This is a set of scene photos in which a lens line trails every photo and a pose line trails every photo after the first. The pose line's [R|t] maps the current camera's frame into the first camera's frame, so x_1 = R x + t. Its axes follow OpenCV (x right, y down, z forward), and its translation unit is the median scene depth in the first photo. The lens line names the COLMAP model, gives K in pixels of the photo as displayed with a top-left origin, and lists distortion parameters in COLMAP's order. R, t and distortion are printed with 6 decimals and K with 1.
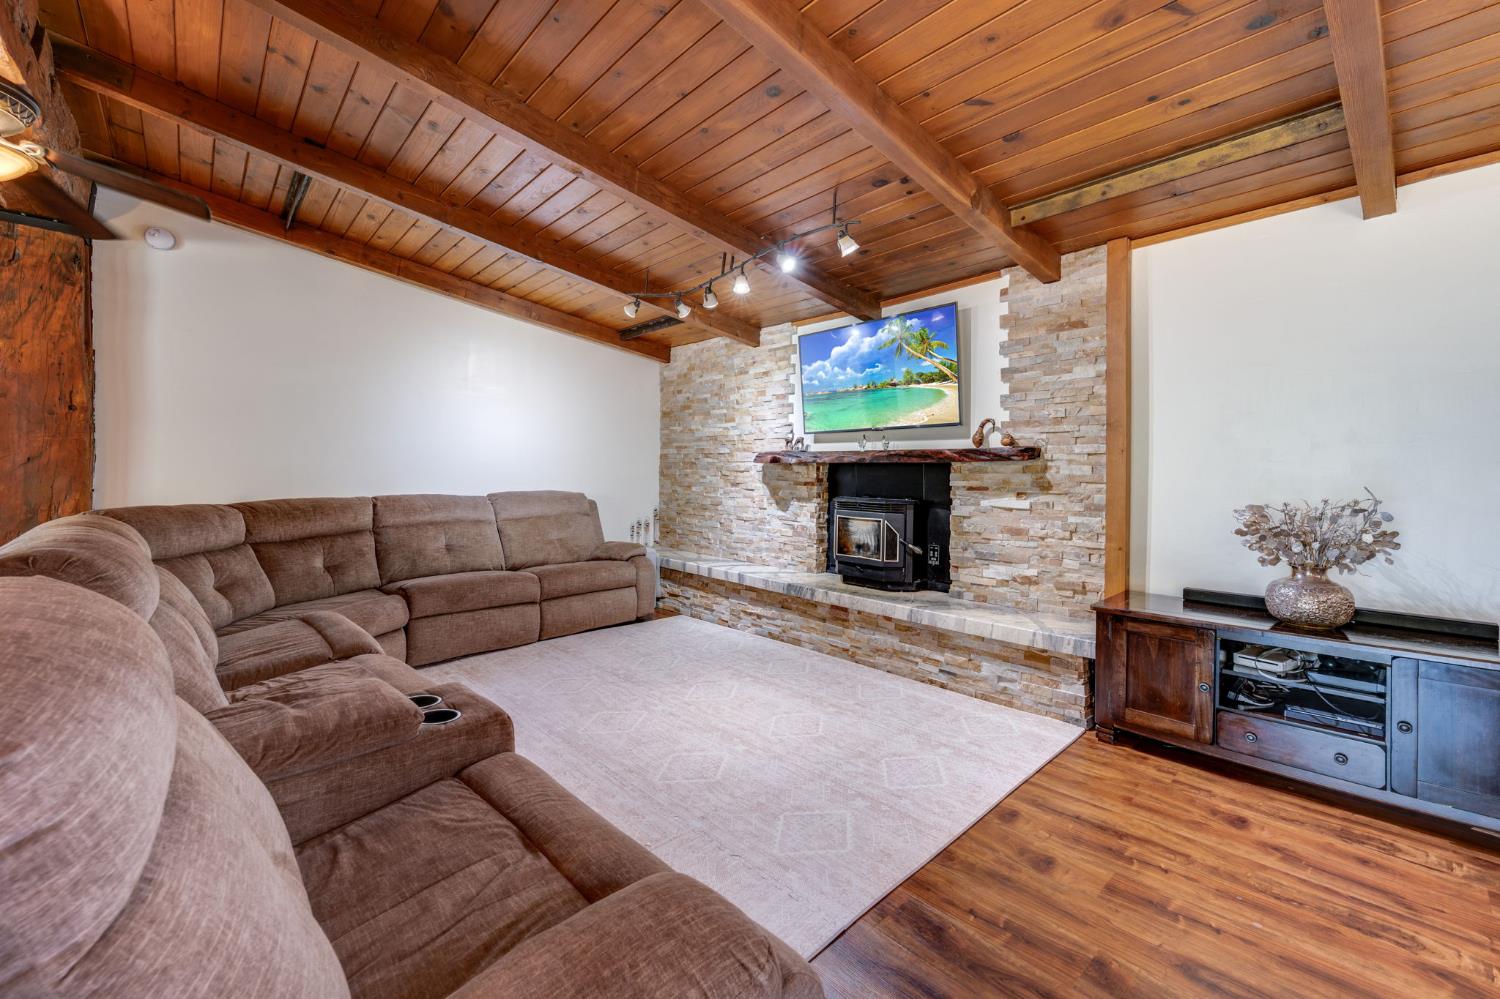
lens RADIAL K [[631.7, 0, 744.0], [0, 631.7, 482.7], [0, 0, 1]] dist [0.001037, 0.000089]
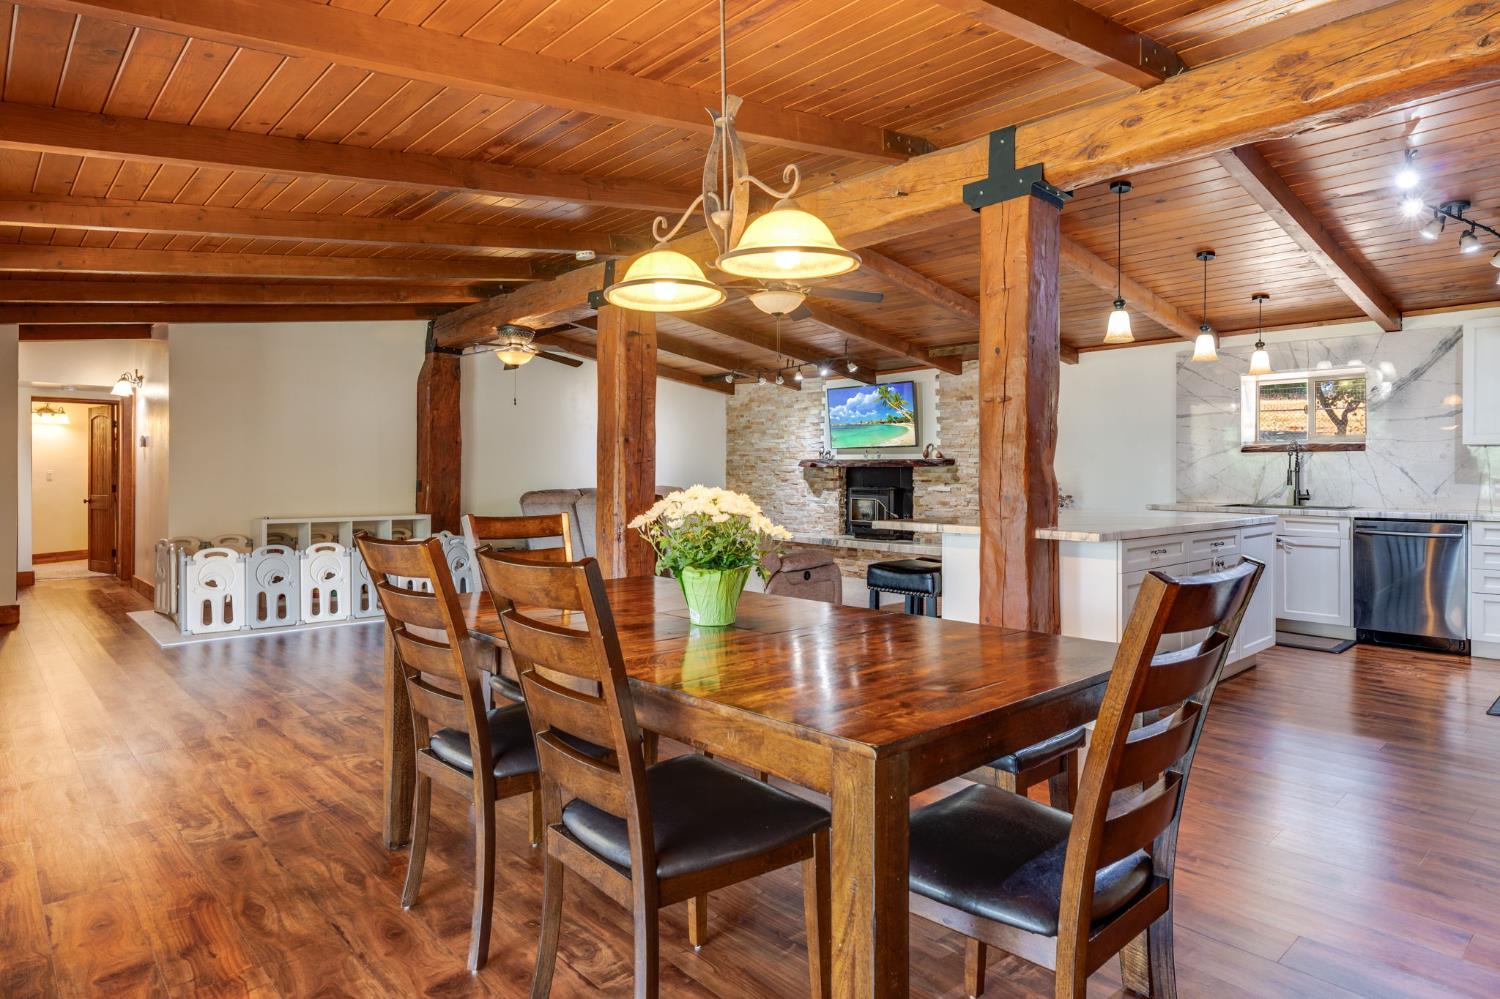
lens RADIAL K [[609.6, 0, 749.2], [0, 609.6, 468.5], [0, 0, 1]] dist [0.000470, 0.000035]
pose [[0.999366, -0.006737, -0.034967, -0.067022], [0.005980, 0.999746, -0.021722, 0.006794], [0.035105, 0.021499, 0.999152, -0.636375]]
